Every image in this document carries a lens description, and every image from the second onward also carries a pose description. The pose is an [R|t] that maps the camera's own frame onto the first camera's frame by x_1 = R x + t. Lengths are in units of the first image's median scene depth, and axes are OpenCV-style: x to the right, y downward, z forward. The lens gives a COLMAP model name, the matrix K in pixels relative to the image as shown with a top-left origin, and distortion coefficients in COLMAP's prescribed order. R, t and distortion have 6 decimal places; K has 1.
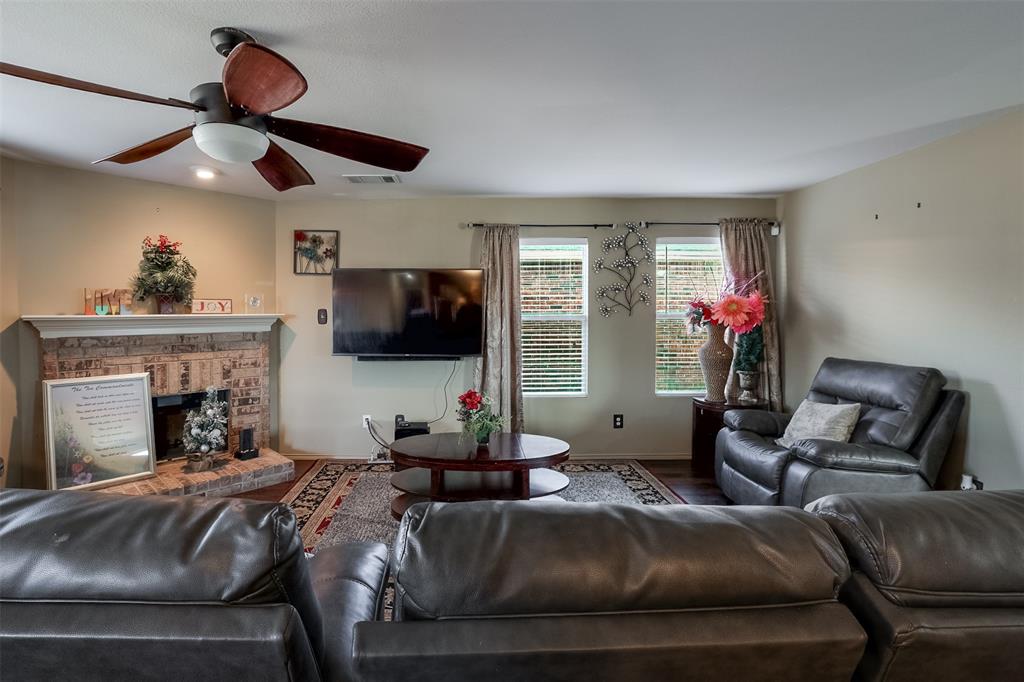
lens RADIAL K [[469.4, 0, 452.1], [0, 469.4, 334.4], [0, 0, 1]] dist [-0.035670, 0.012485]
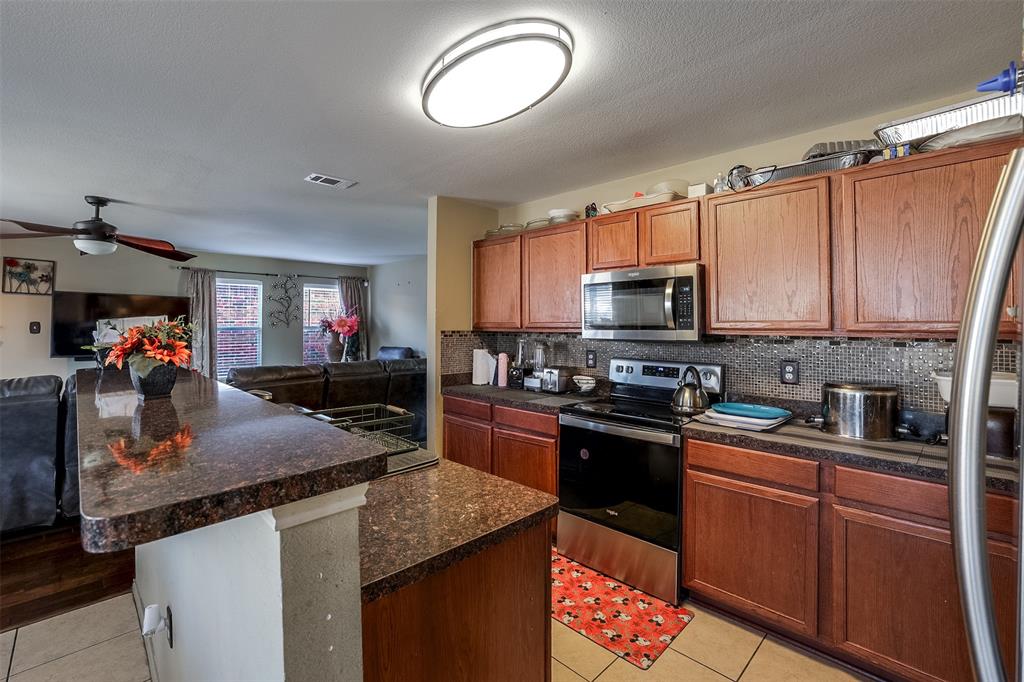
lens RADIAL K [[469.4, 0, 504.2], [0, 469.4, 323.6], [0, 0, 1]] dist [-0.035670, 0.012485]
pose [[0.705208, 0.006501, 0.708971, -0.281422], [0.029924, 0.998794, -0.038924, 0.036860], [-0.708369, 0.048665, 0.704163, -0.791661]]
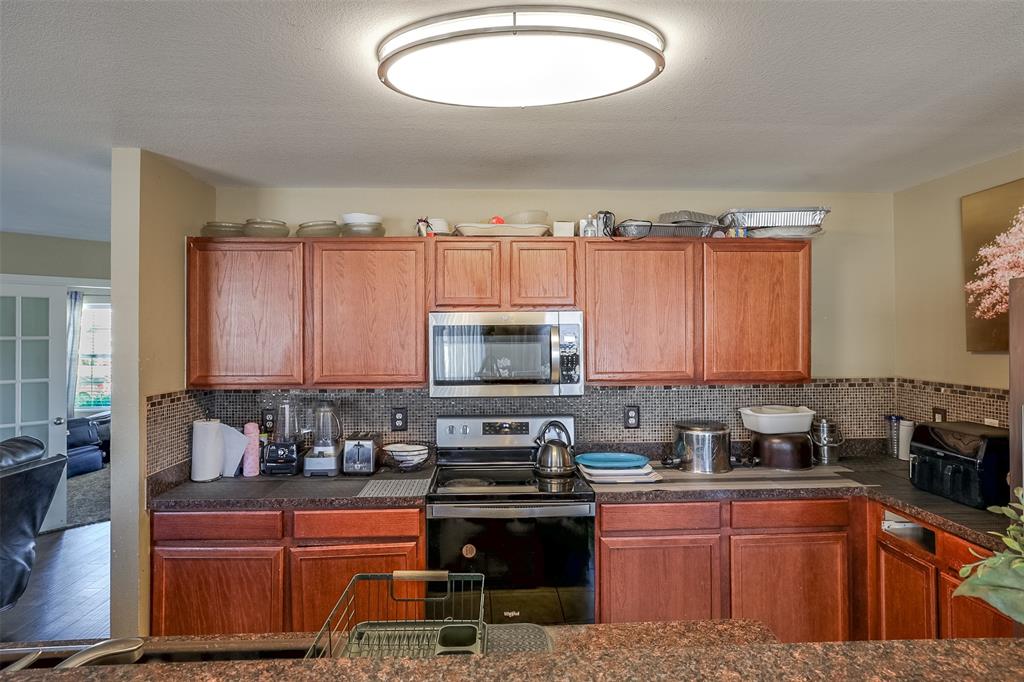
lens RADIAL K [[579.7, 0, 525.0], [0, 579.7, 327.0], [0, 0, 1]] dist [-0.017531, 0.002173]
pose [[-0.076447, 0.012094, 0.997000, -0.368013], [0.052097, 0.998609, -0.008119, -0.038050], [-0.995712, 0.051320, -0.076970, -0.414790]]
